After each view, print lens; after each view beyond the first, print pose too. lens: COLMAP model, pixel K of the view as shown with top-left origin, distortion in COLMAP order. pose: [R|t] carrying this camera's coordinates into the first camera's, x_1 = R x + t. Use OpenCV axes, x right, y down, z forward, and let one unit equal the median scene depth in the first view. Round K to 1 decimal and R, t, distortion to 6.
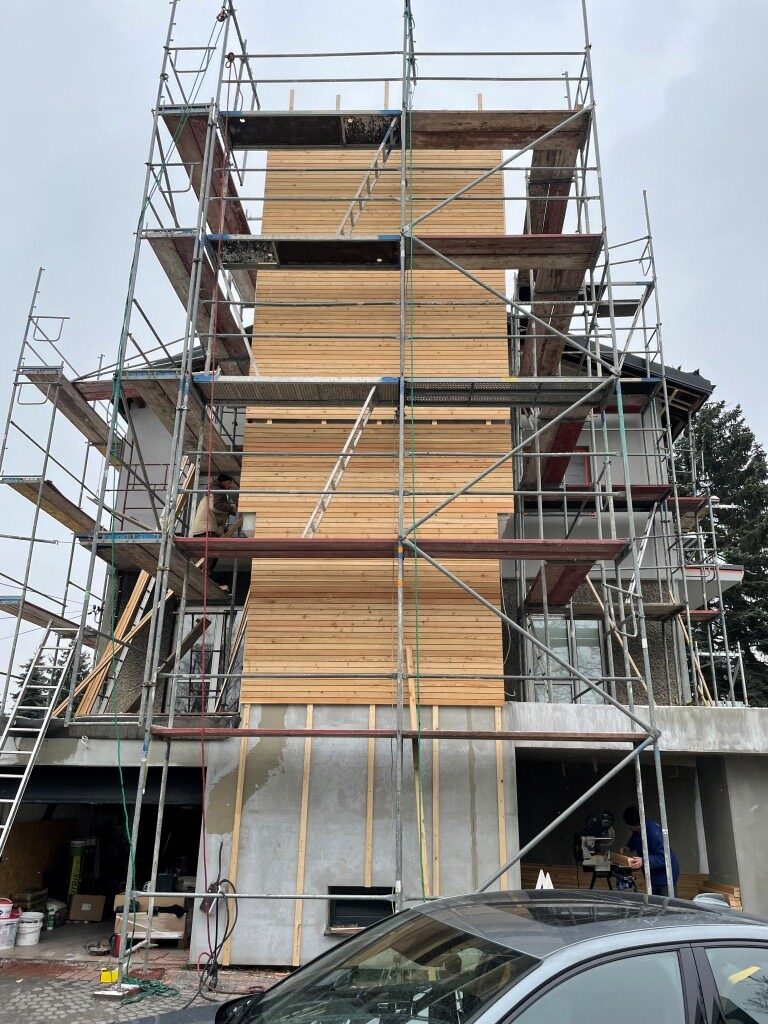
lens RADIAL K [[775.2, 0, 394.6], [0, 775.2, 499.8], [0, 0, 1]] dist [0.092467, -0.125199]
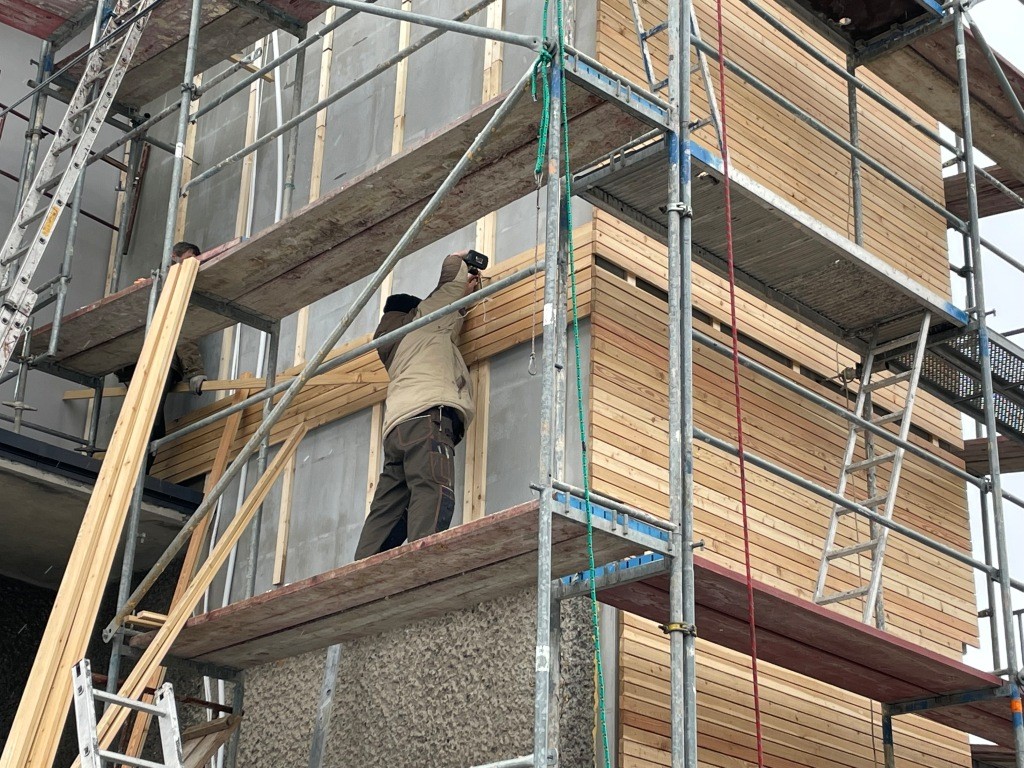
lens RADIAL K [[1766.7, 0, 507.6], [0, 1766.7, 381.3], [0, 0, 1]] dist [0.070956, 0.000000]
pose [[0.691644, 0.311287, 0.651712, -0.825487], [-0.272793, 0.948104, -0.163350, 0.120306], [-0.668739, -0.064802, 0.740668, 0.390909]]
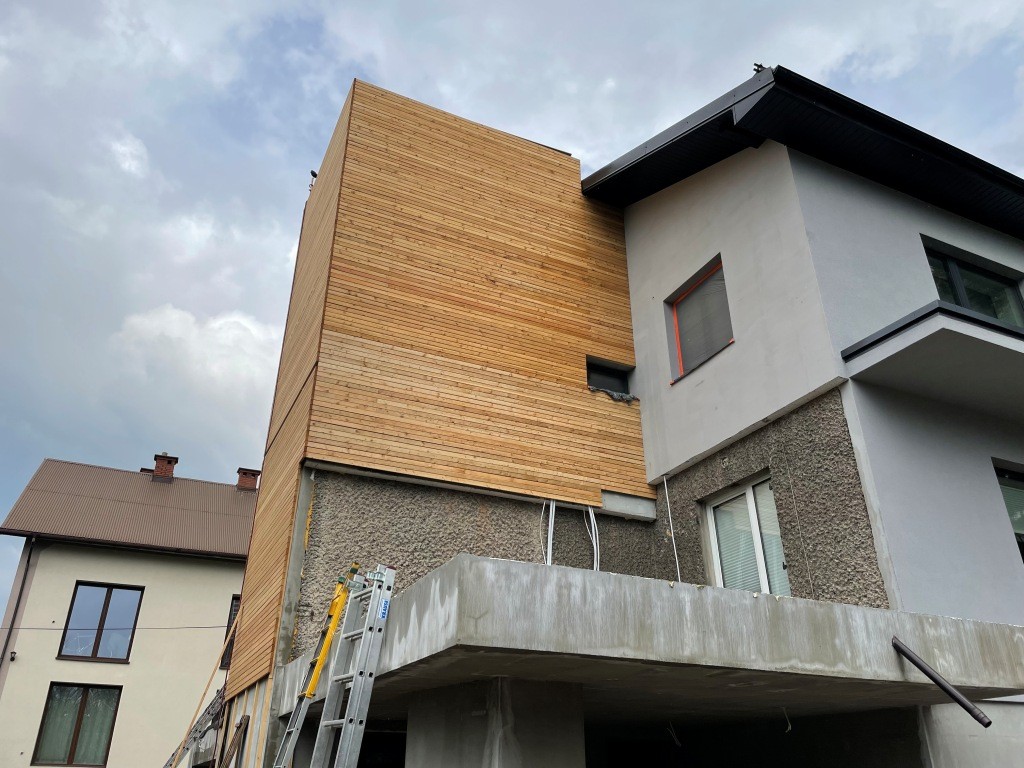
lens RADIAL K [[775.2, 0, 519.4], [0, 775.2, 371.6], [0, 0, 1]] dist [0.092467, -0.125199]
pose [[0.458583, -0.437497, -0.773497, 1.055571], [0.317356, 0.893646, -0.317304, 0.309095], [0.830052, -0.099964, 0.548654, 0.712926]]
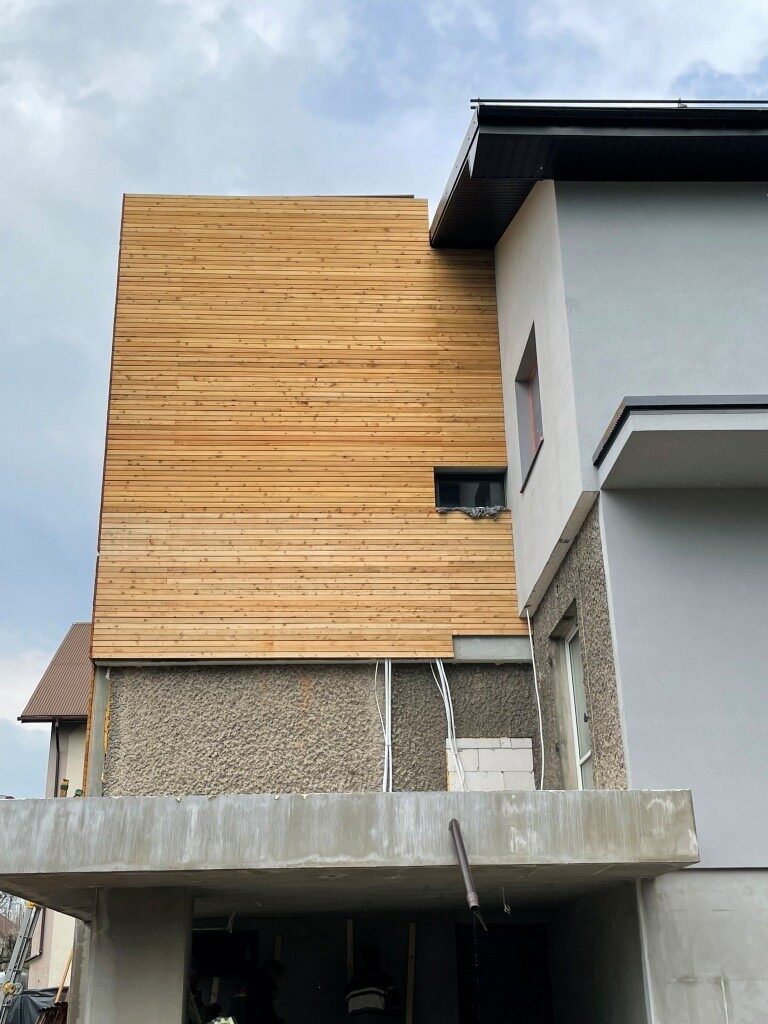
lens RADIAL K [[1174.7, 0, 381.4], [0, 1174.7, 516.2], [0, 0, 1]] dist [0.074962, 0.000000]
pose [[0.073529, -0.396062, -0.915275, 1.498957], [0.367649, 0.863886, -0.344289, 0.470810], [0.927053, -0.311185, 0.209133, 1.084001]]
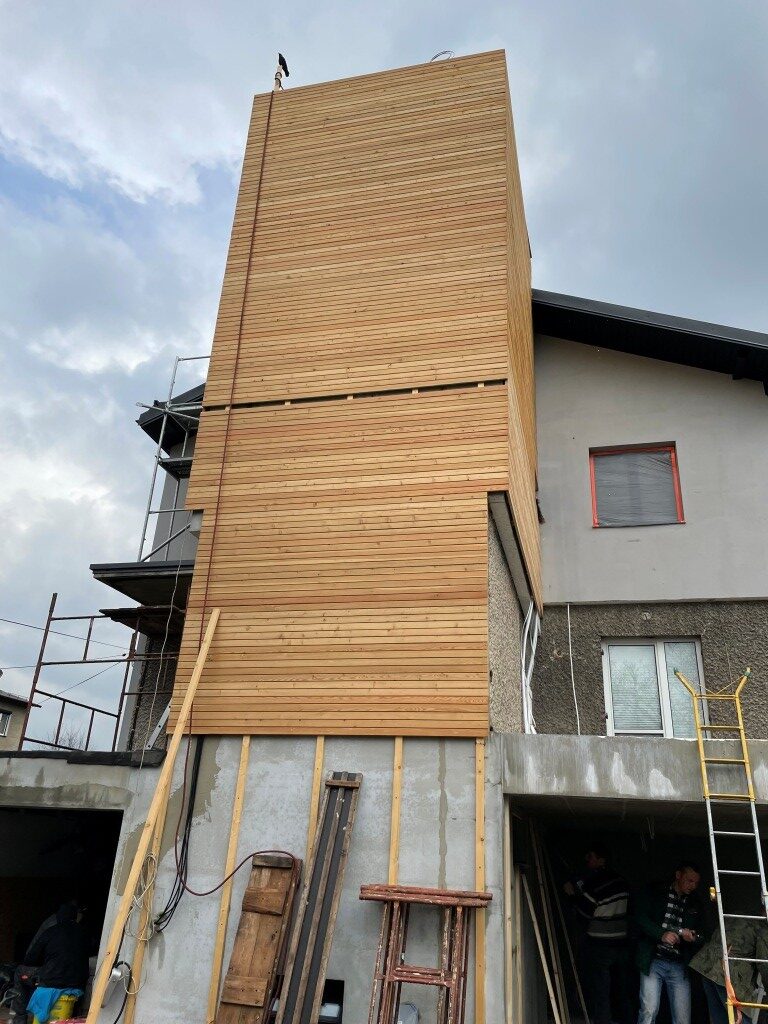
lens RADIAL K [[775.2, 0, 394.9], [0, 775.2, 512.3], [0, 0, 1]] dist [0.092467, -0.125199]
pose [[0.975716, -0.058653, -0.211039, 0.206925], [0.041440, 0.995512, -0.085083, 0.101523], [0.215082, 0.074271, 0.973768, 0.218991]]
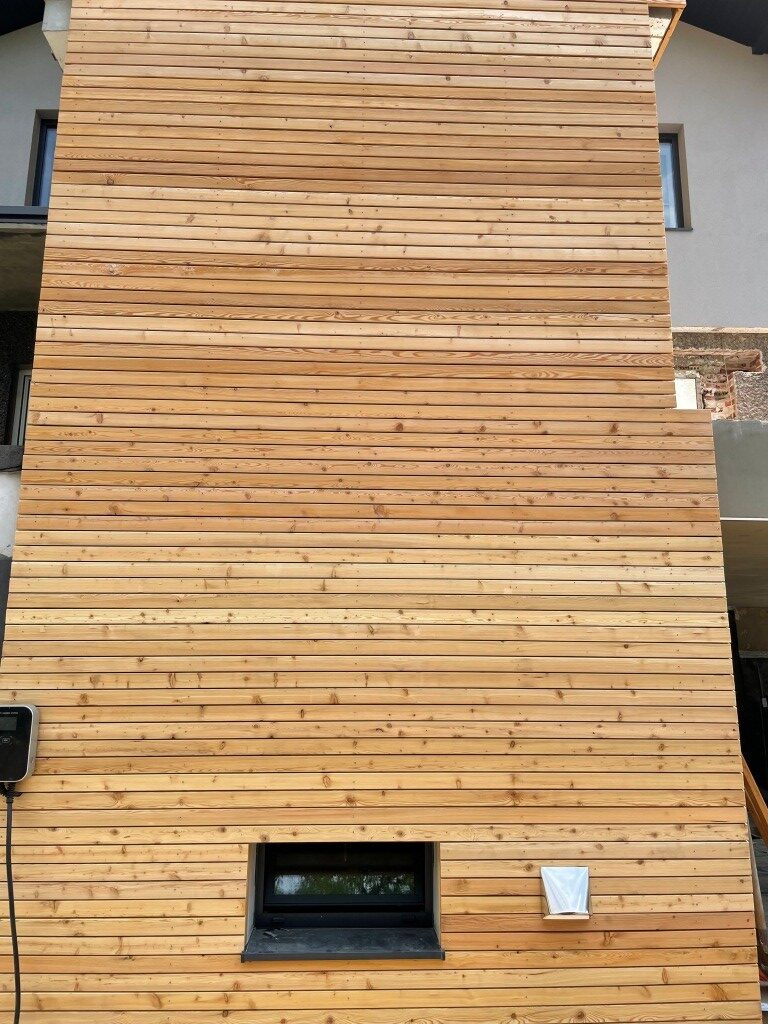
lens RADIAL K [[775.2, 0, 388.4], [0, 775.2, 507.0], [0, 0, 1]] dist [0.092467, -0.125199]
pose [[0.998440, 0.003574, 0.055724, -0.033259], [-0.011685, 0.989228, 0.145916, 0.230681], [-0.054602, -0.146340, 0.987726, 0.543471]]
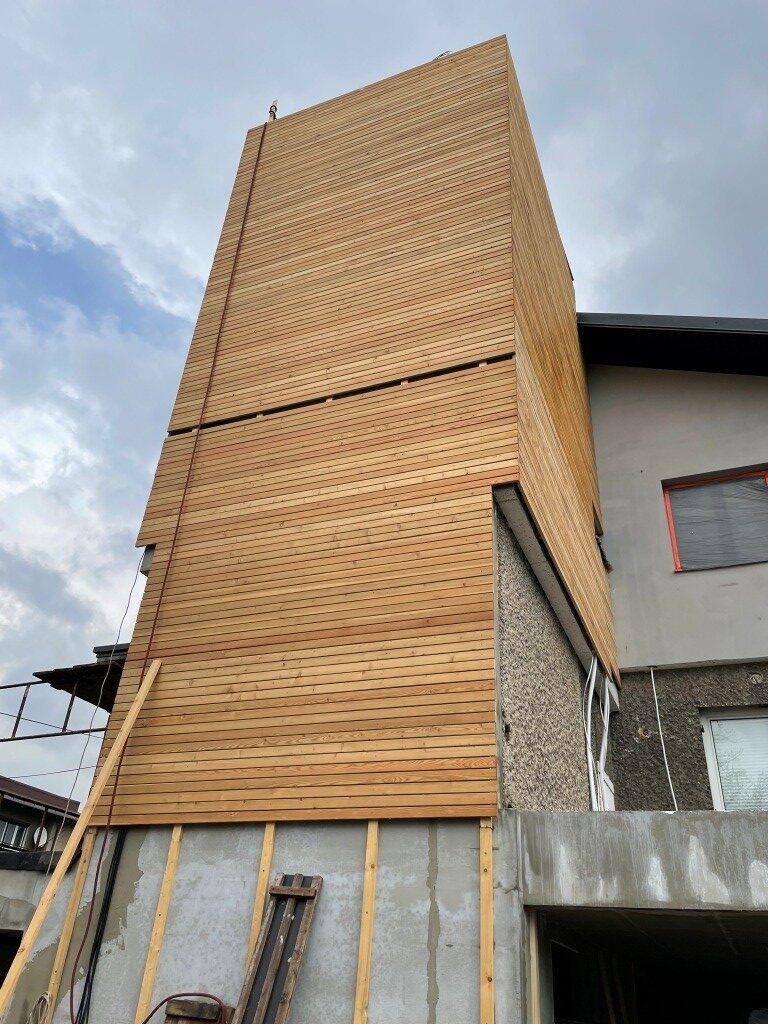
lens RADIAL K [[775.2, 0, 386.0], [0, 775.2, 507.2], [0, 0, 1]] dist [0.092467, -0.125199]
pose [[0.930674, -0.158798, -0.329591, 0.252591], [0.076611, 0.965506, -0.248855, 0.176769], [0.357739, 0.206352, 0.910737, 0.433733]]
